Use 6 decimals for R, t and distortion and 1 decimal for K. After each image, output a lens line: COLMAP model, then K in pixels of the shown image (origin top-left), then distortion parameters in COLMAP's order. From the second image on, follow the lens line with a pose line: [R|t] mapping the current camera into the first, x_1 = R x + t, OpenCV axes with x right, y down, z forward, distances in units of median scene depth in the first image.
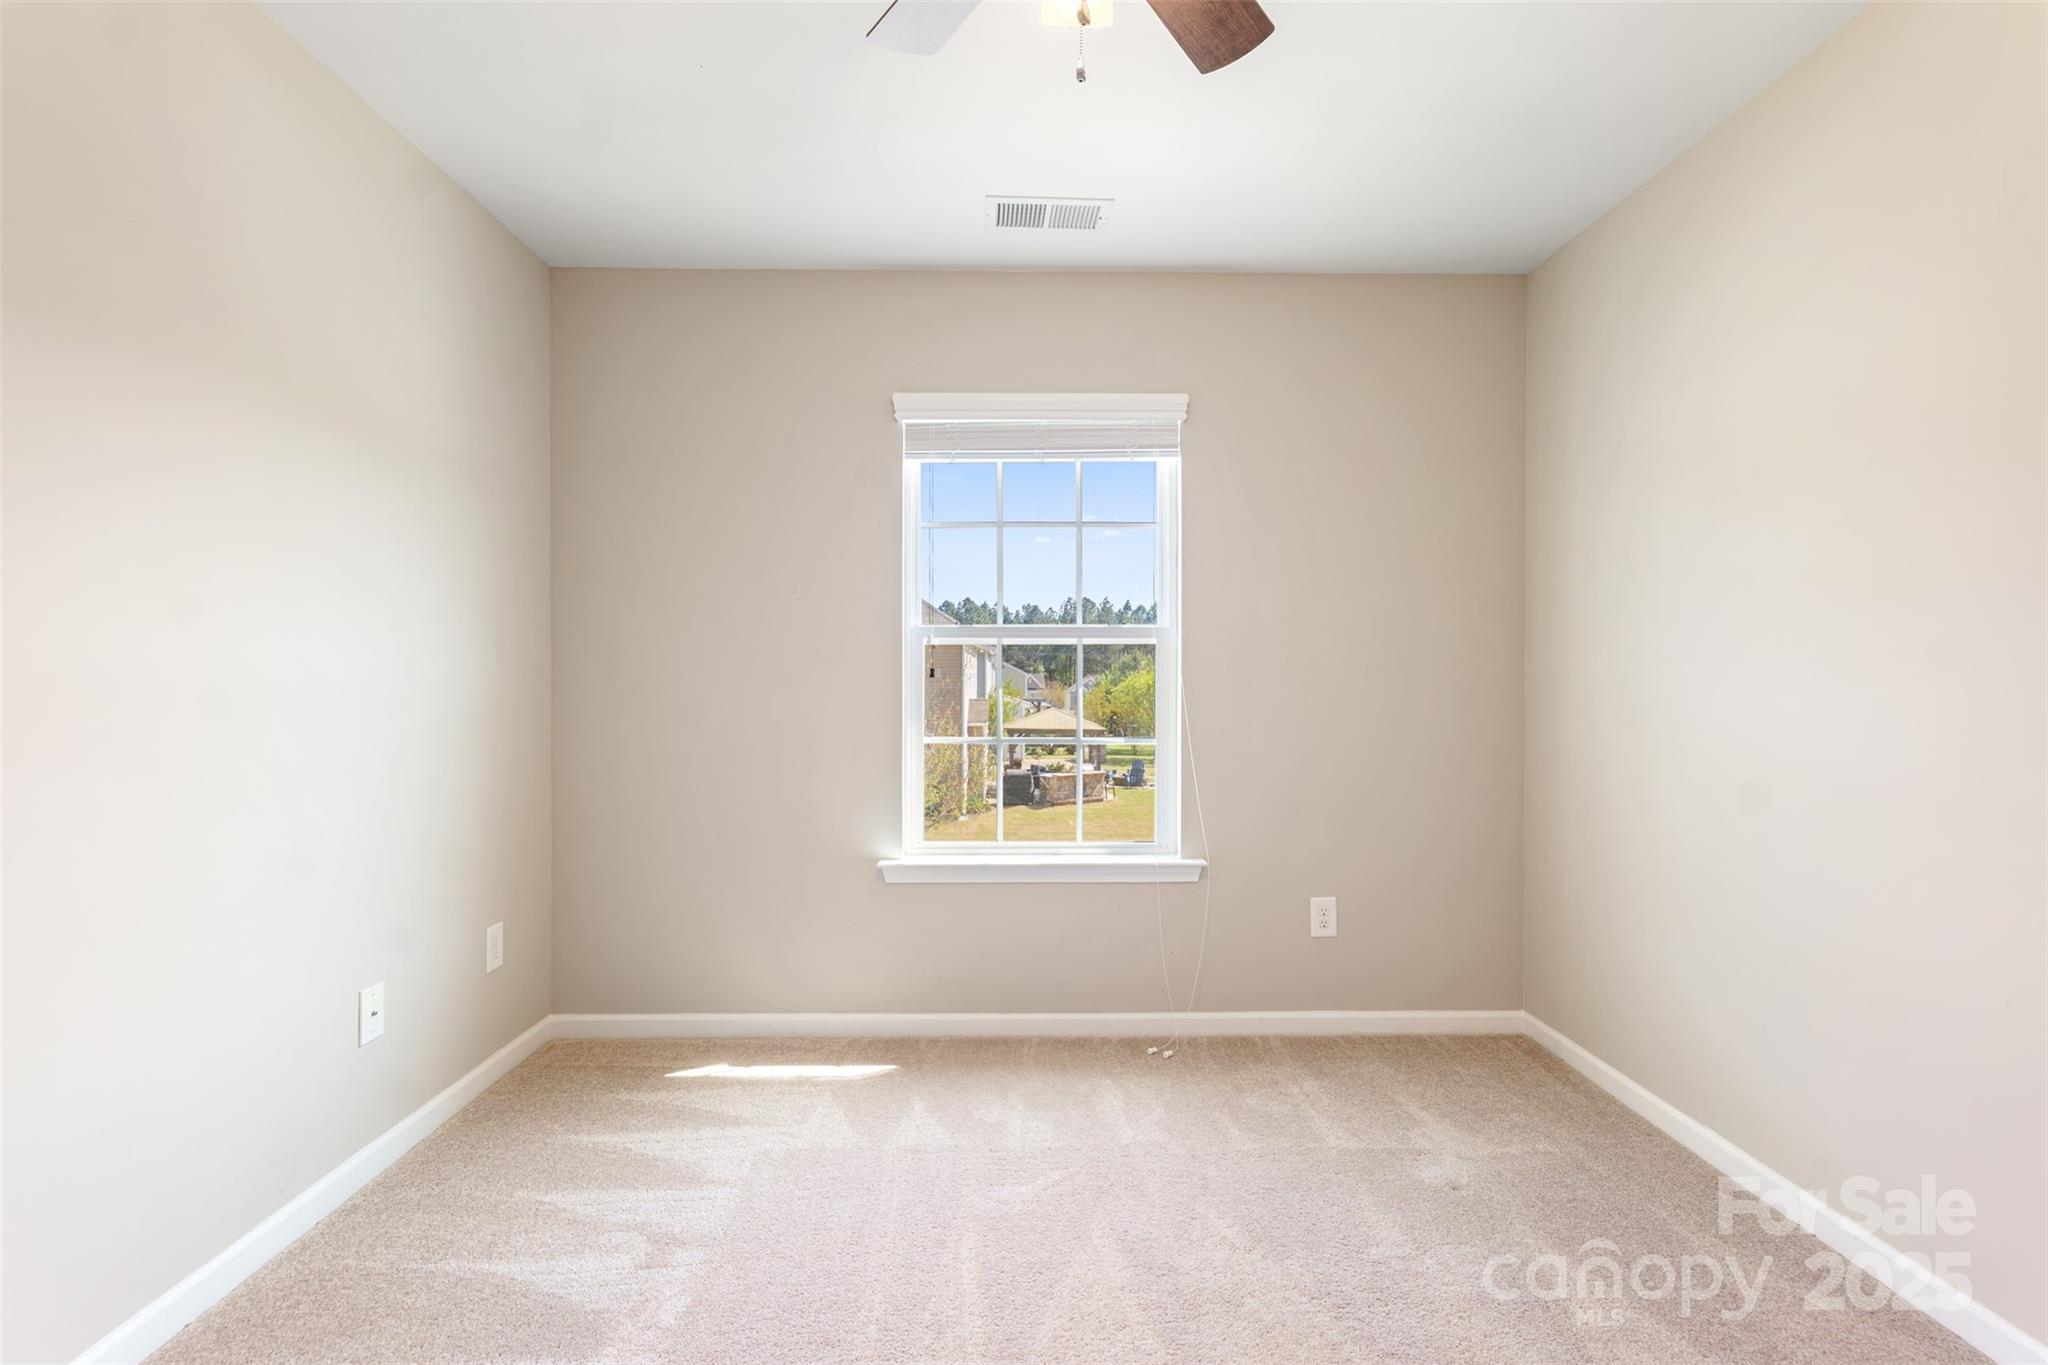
lens RADIAL K [[961.9, 0, 1033.9], [0, 961.9, 692.9], [0, 0, 1]] dist [0.004312, -0.000595]
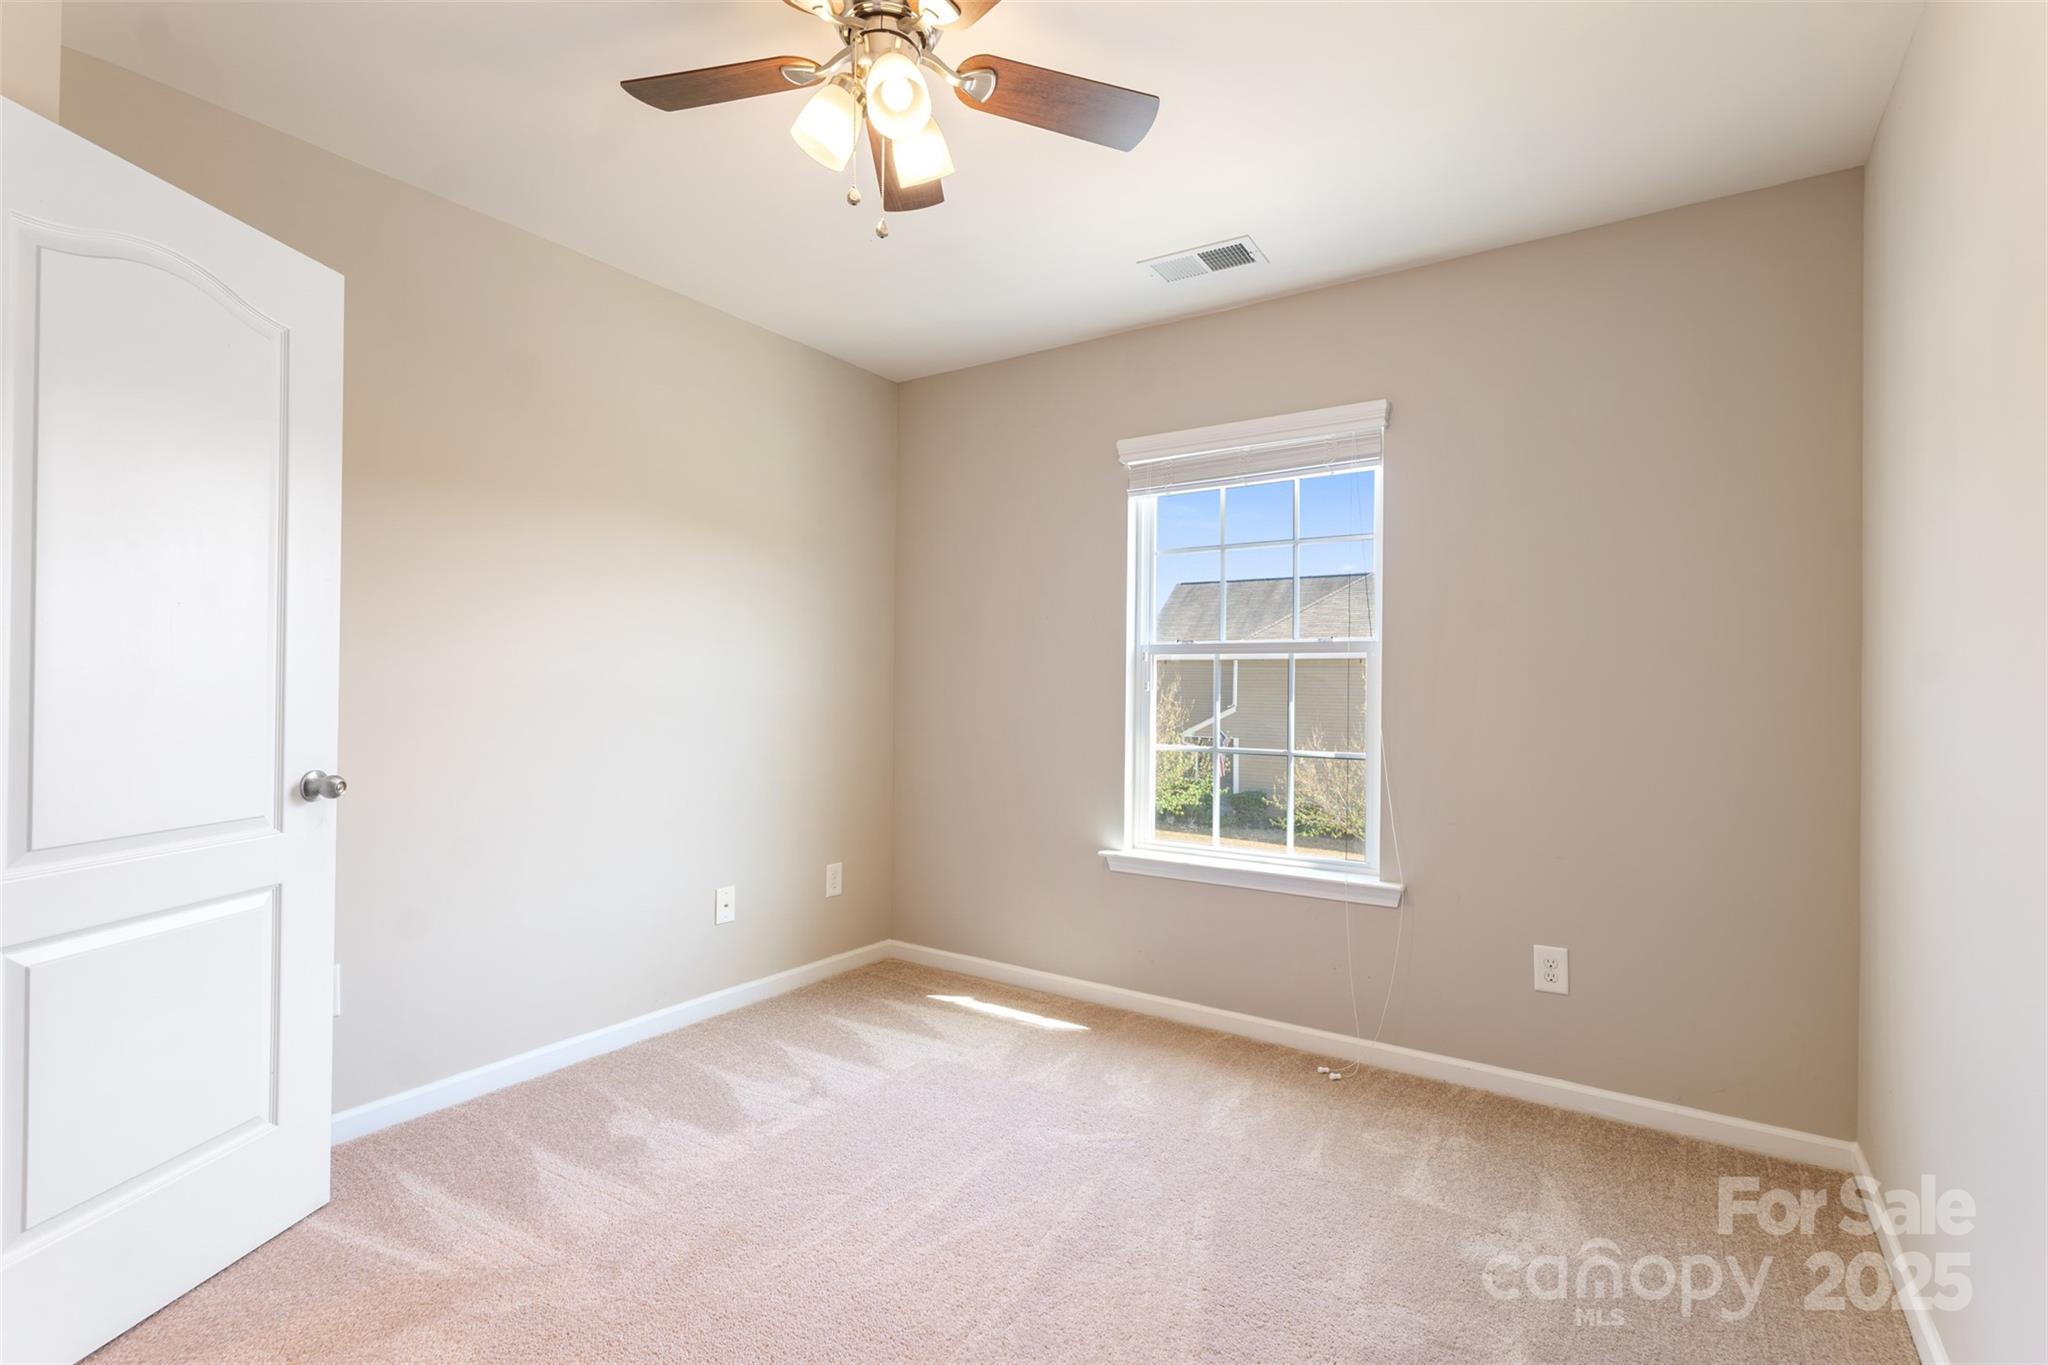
lens RADIAL K [[961.9, 0, 1041.2], [0, 961.9, 684.3], [0, 0, 1]] dist [0.004312, -0.000595]
pose [[0.821057, 0.006731, -0.570807, 0.439822], [-0.017417, 0.999760, -0.013263, -0.005801], [0.570581, 0.020832, 0.820977, 0.016127]]
